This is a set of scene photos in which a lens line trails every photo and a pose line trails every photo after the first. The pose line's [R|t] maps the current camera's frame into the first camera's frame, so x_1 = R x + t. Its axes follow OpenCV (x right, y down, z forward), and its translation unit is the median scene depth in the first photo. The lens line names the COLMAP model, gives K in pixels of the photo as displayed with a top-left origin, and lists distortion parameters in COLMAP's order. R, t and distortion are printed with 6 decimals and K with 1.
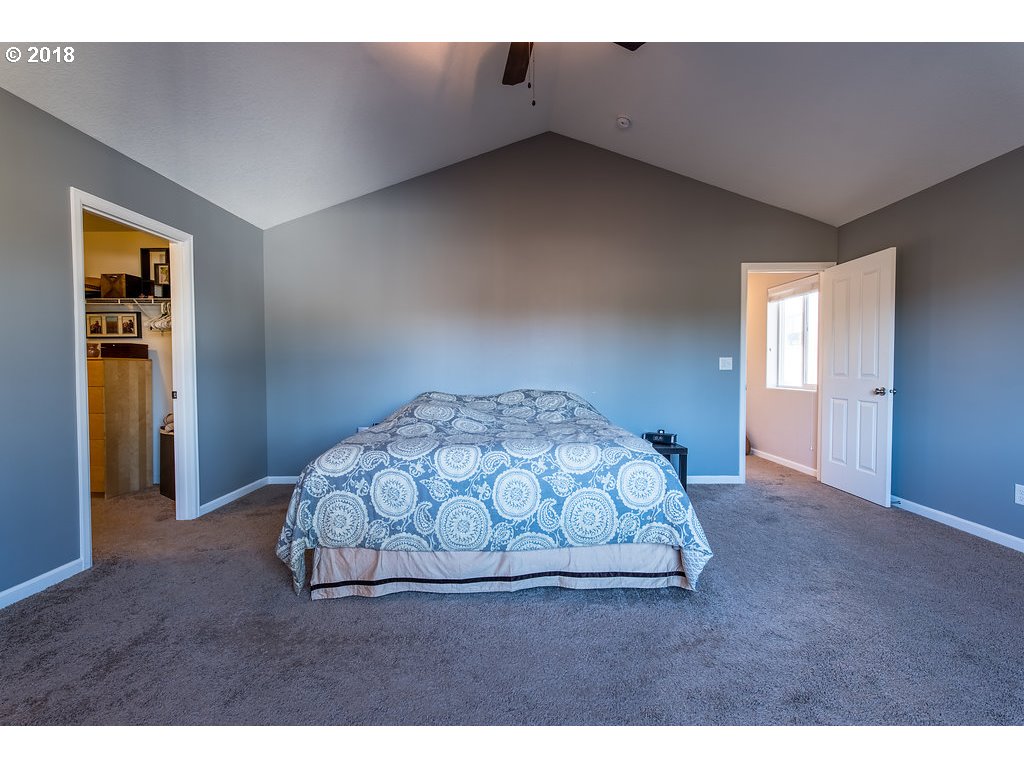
lens RADIAL K [[417.1, 0, 512.0], [0, 417.1, 384.0], [0, 0, 1]] dist [0.011330, 0.000090]
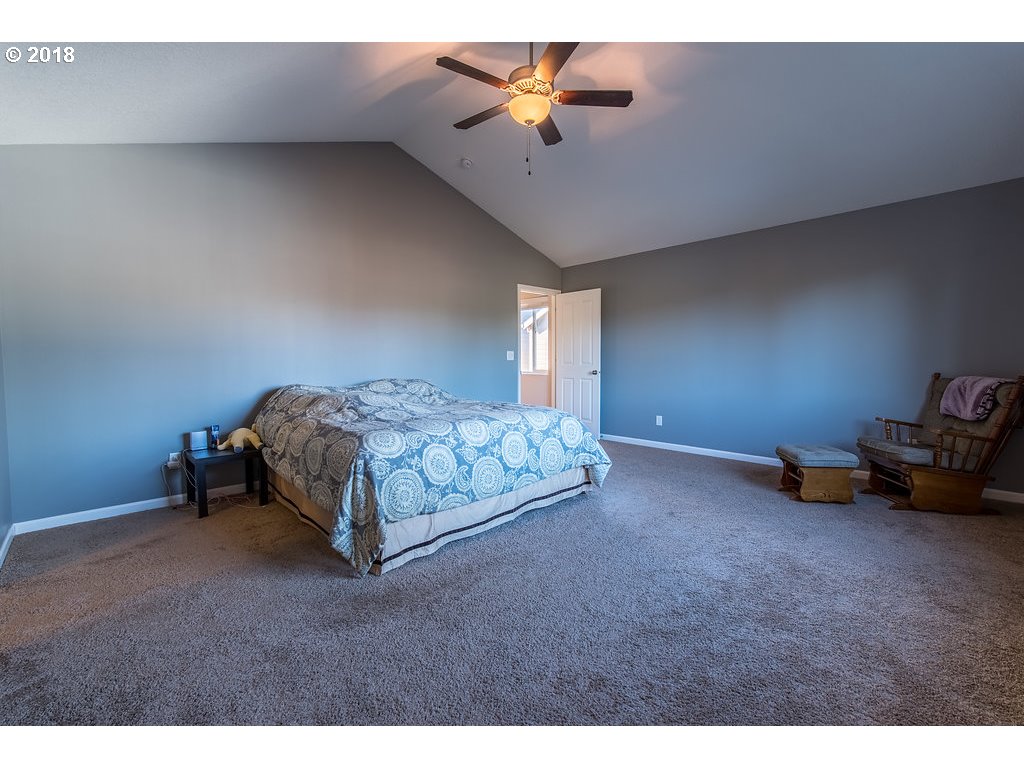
lens RADIAL K [[439.7, 0, 510.7], [0, 439.7, 380.3], [0, 0, 1]] dist [0.000574, -0.000345]
pose [[0.726093, -0.038218, 0.686534, -0.985726], [0.033932, 0.999229, 0.019738, 0.005144], [-0.686759, 0.008963, 0.726830, -0.054634]]
